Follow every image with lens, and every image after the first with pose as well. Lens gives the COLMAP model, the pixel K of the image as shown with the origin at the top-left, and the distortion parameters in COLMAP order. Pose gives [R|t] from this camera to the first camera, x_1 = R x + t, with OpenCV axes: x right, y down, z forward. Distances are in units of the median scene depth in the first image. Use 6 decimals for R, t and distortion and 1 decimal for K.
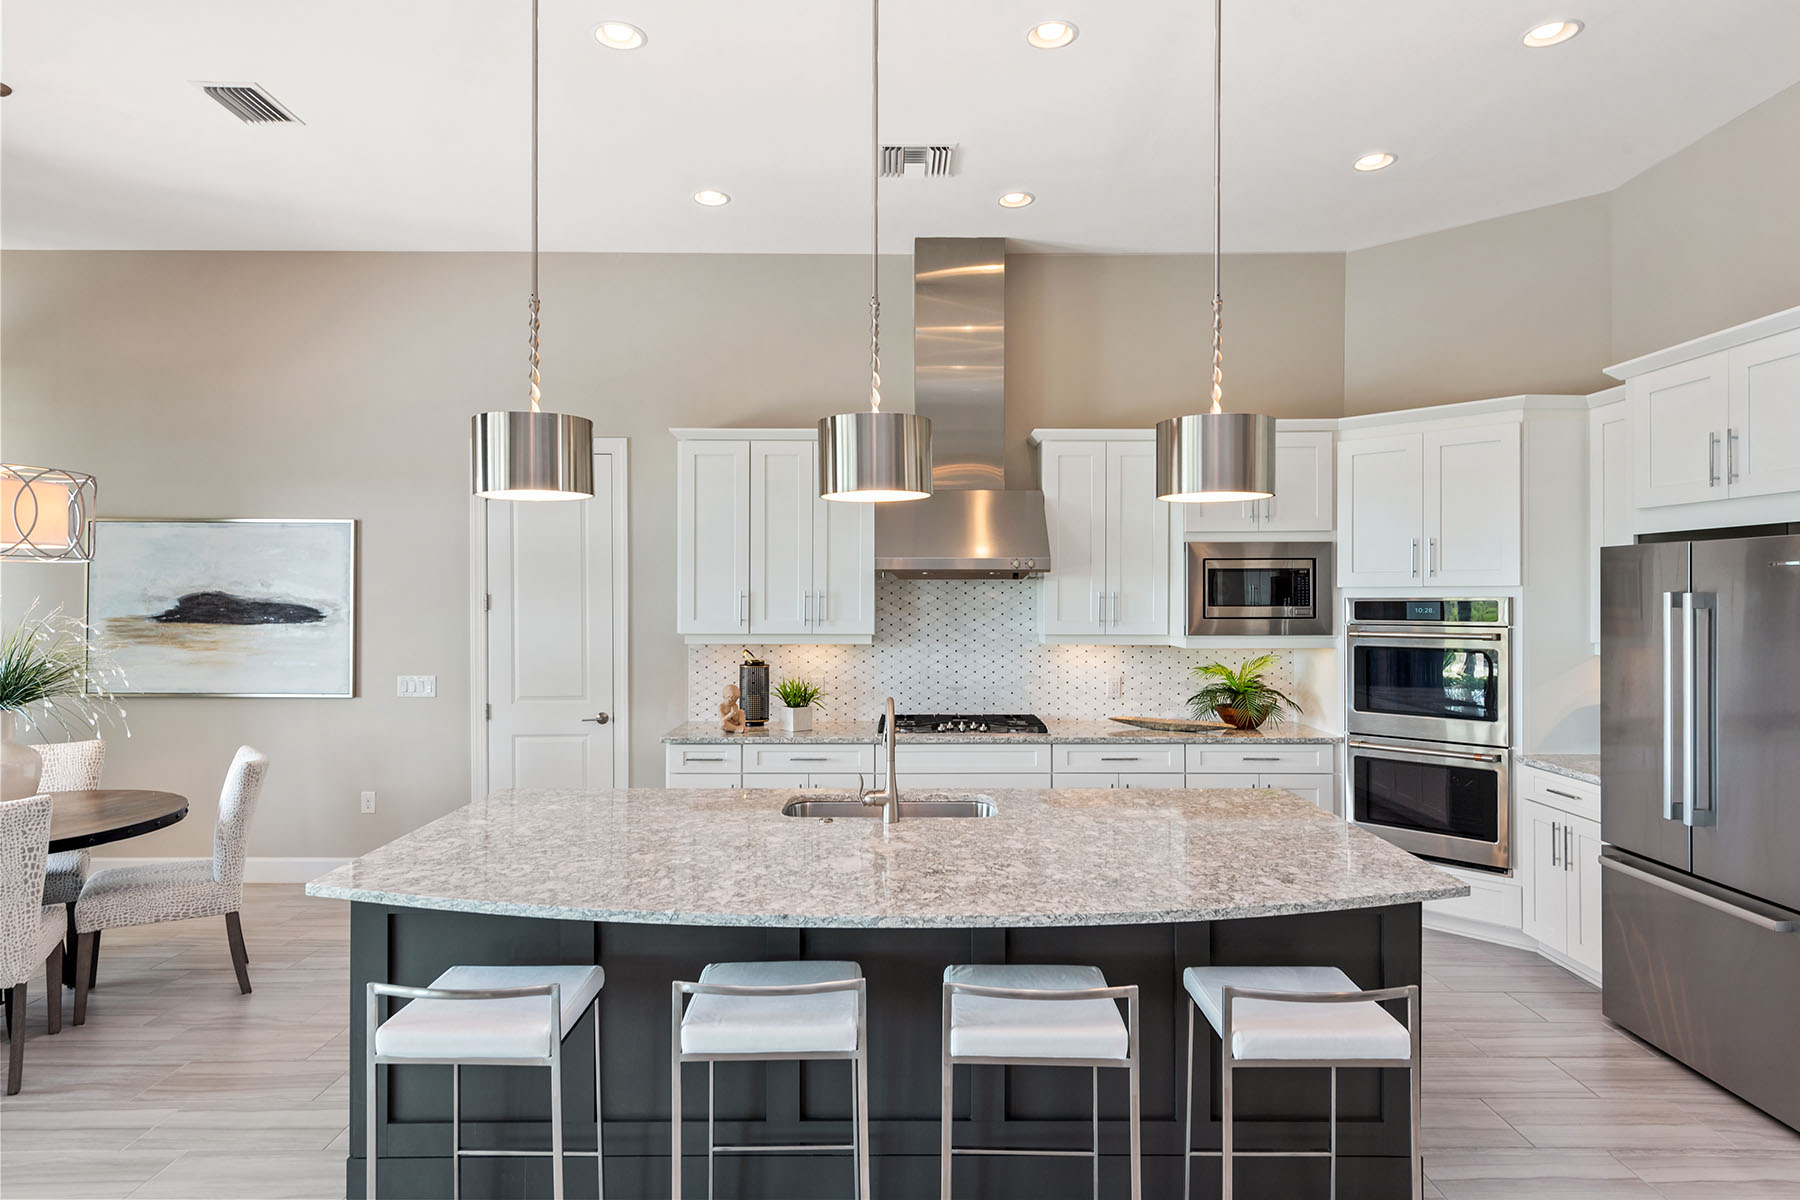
lens RADIAL K [[1027.0, 0, 907.3], [0, 1027.0, 590.9], [0, 0, 1]] dist [0.027908, -0.014717]
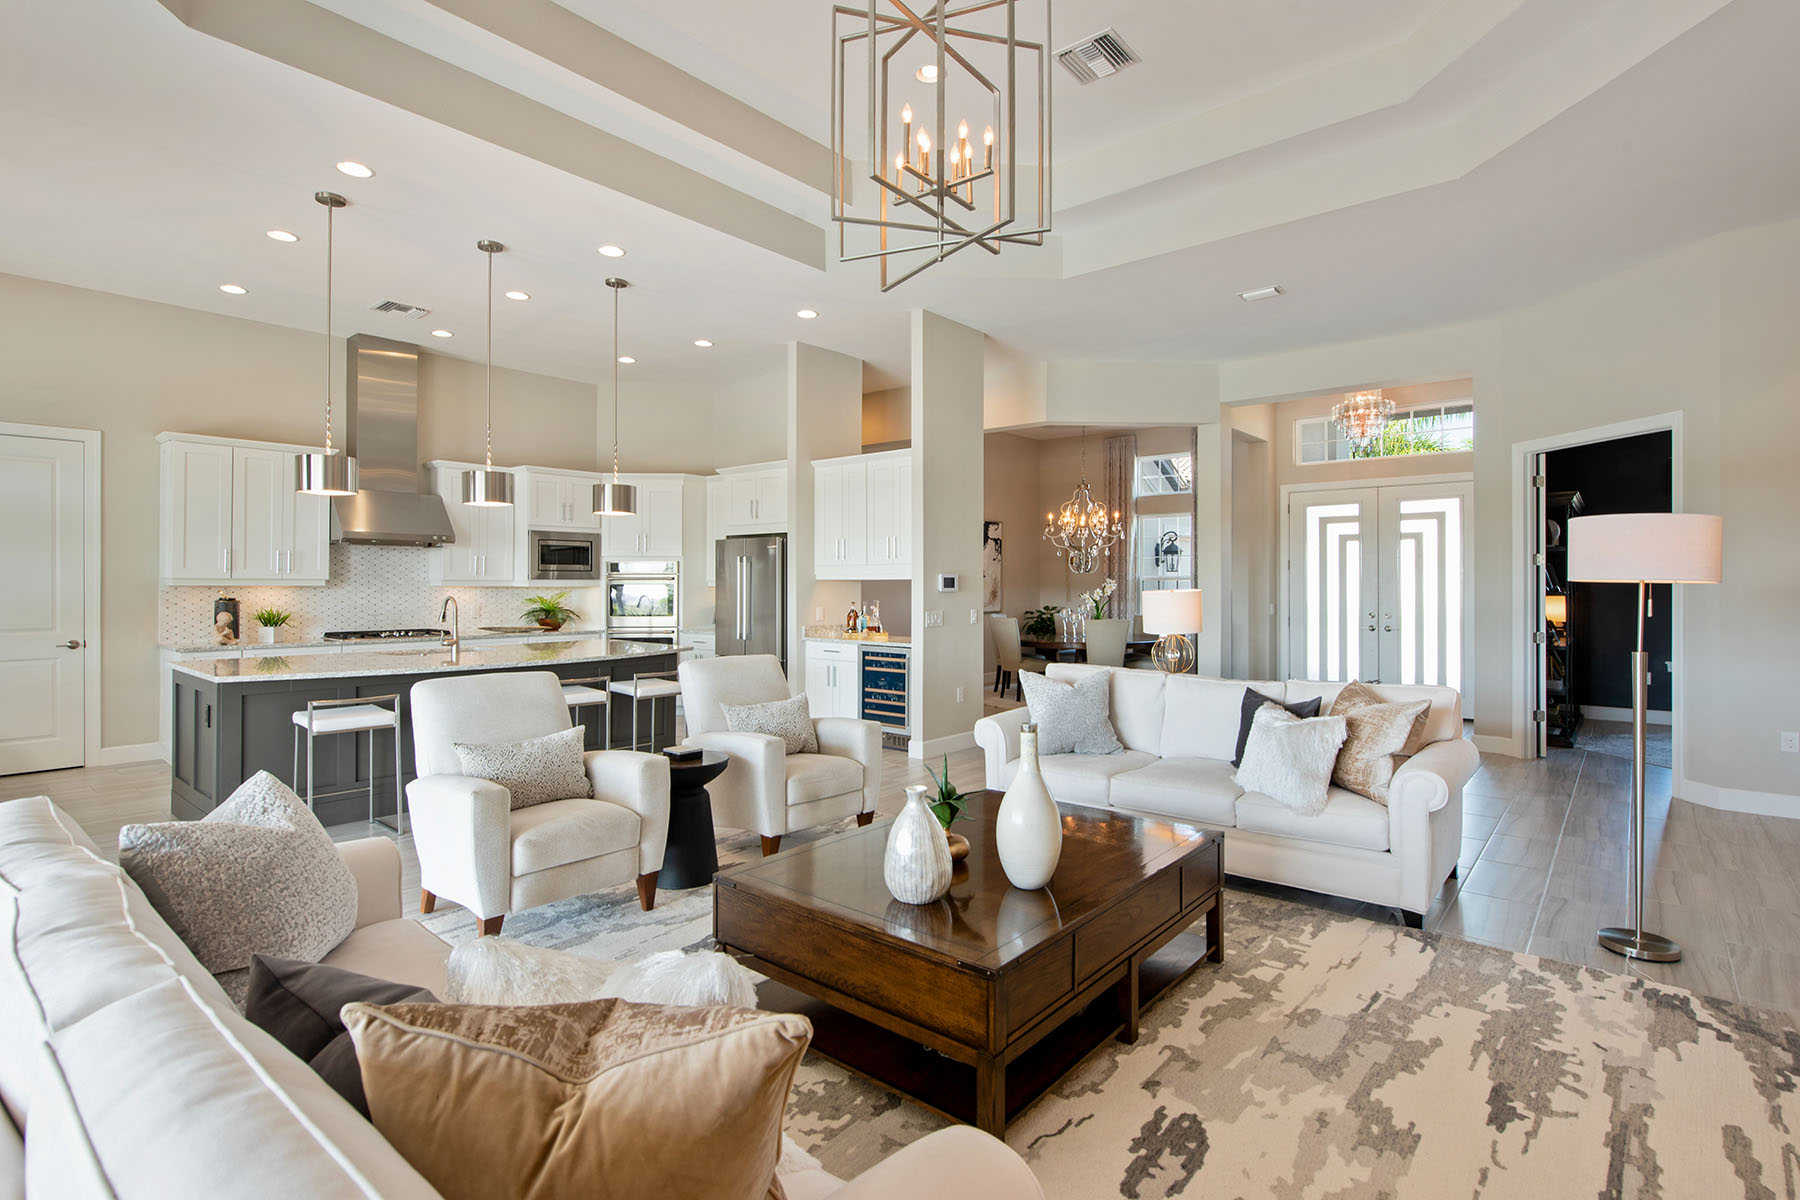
lens RADIAL K [[849.2, 0, 893.6], [0, 849.2, 582.5], [0, 0, 1]] dist [-0.002936, -0.000188]
pose [[0.656519, 0.001056, 0.754309, -0.440486], [-0.004350, 0.999988, 0.002386, 0.040019], [-0.754297, -0.004847, 0.656515, -0.500848]]
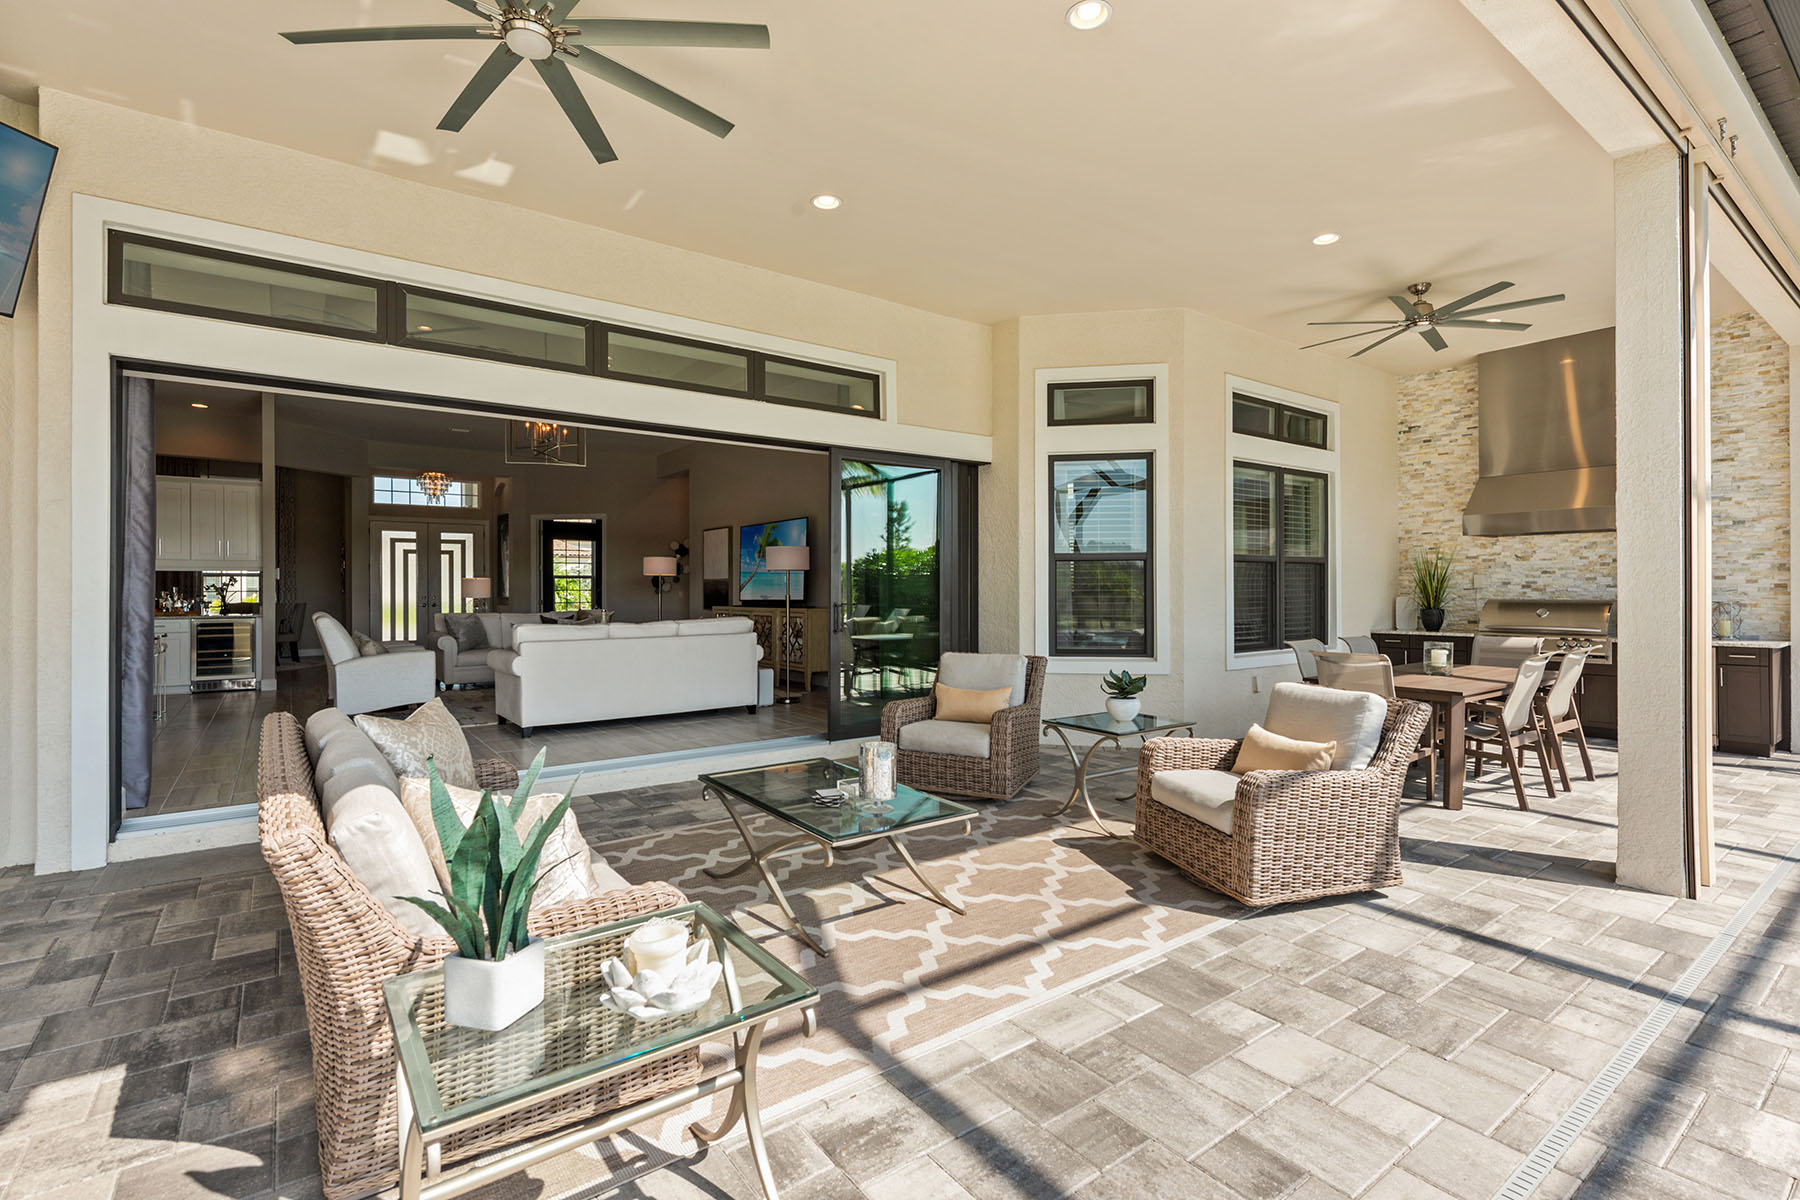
lens RADIAL K [[838.0, 0, 900.0], [0, 838.0, 600.0], [0, 0, 1]] dist [0.000537, -0.000479]
pose [[-0.591726, -0.009000, 0.806089, -1.731000], [-0.002113, 0.999952, 0.009613, 0.079835], [-0.806137, 0.003984, -0.591716, 0.243079]]
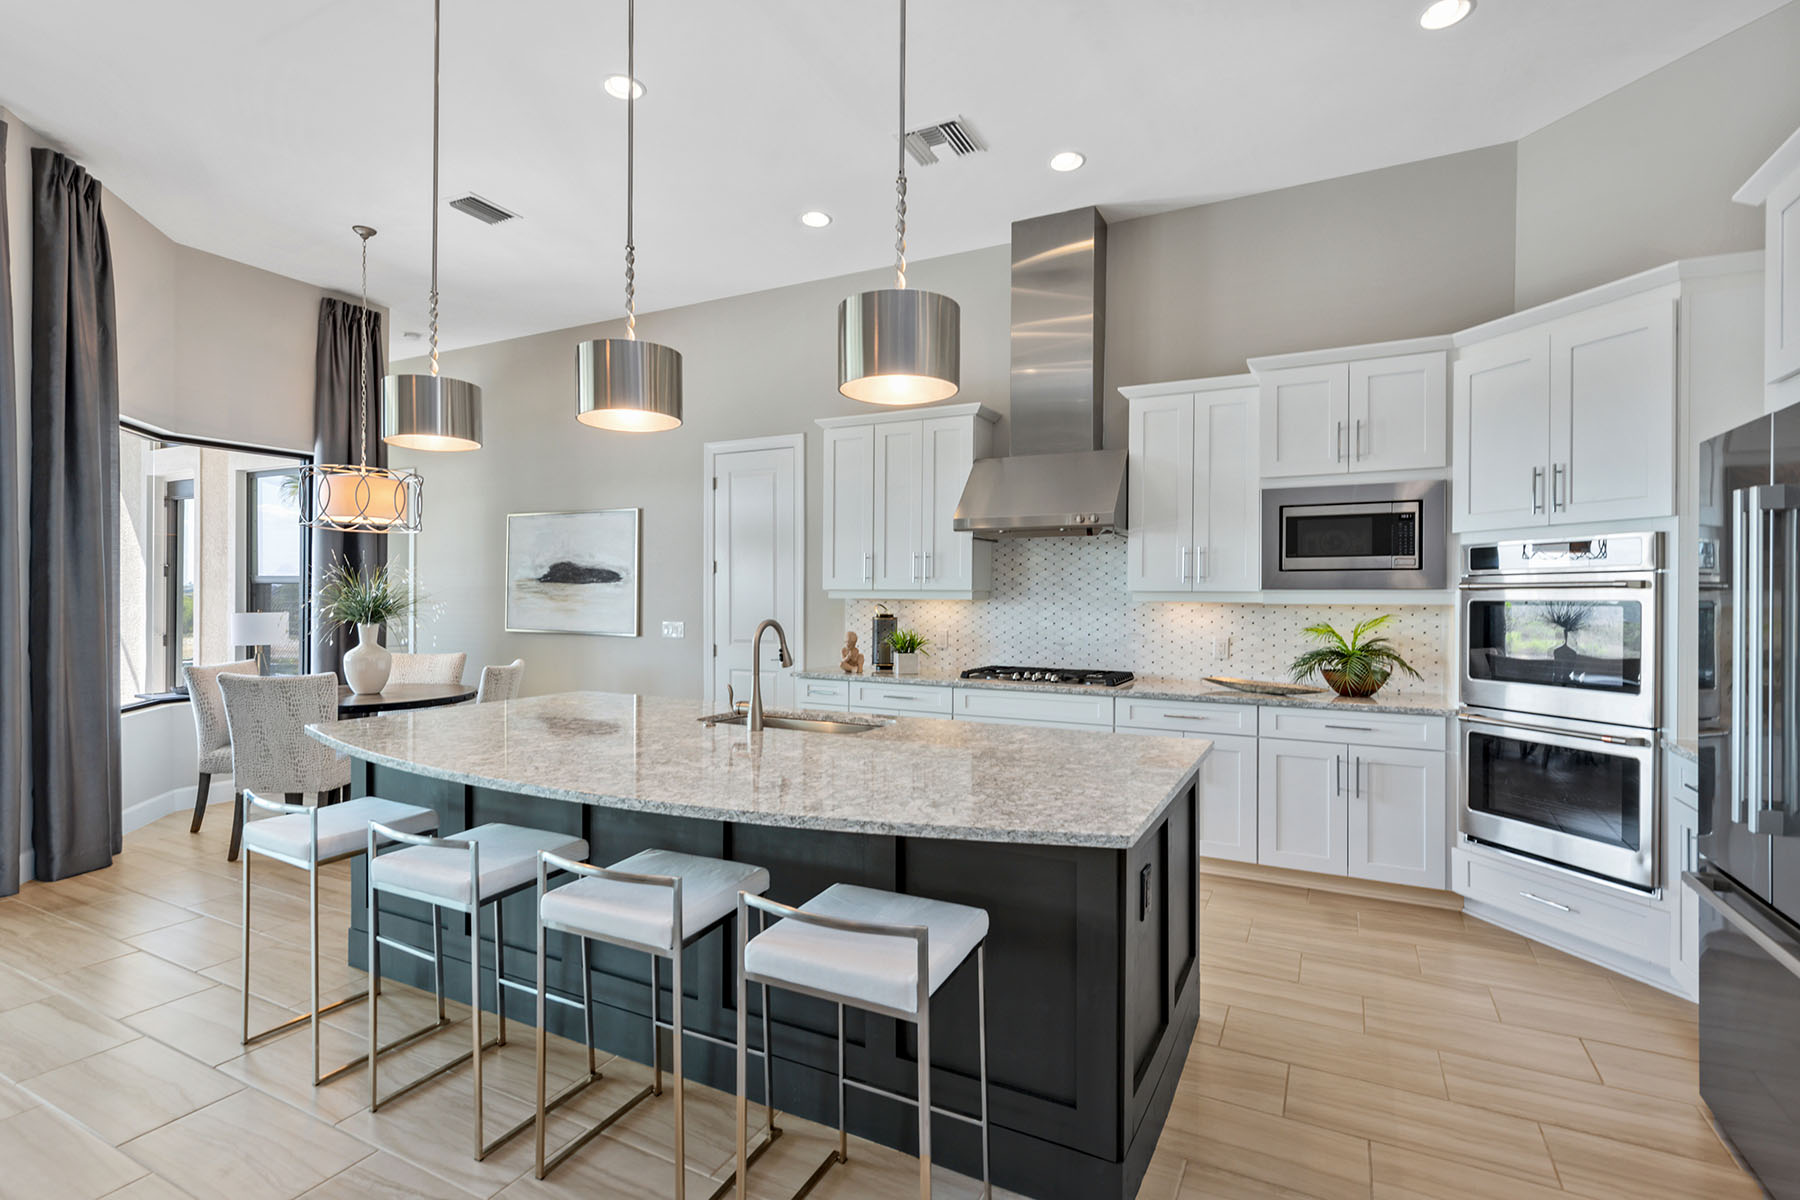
lens RADIAL K [[850.1, 0, 907.4], [0, 850.1, 593.9], [0, 0, 1]] dist [0.017260, -0.000807]
pose [[0.887829, 0.003665, -0.460159, 0.324657], [-0.004064, 0.999992, 0.000122, 0.045967], [0.460156, 0.001762, 0.887836, 0.156298]]
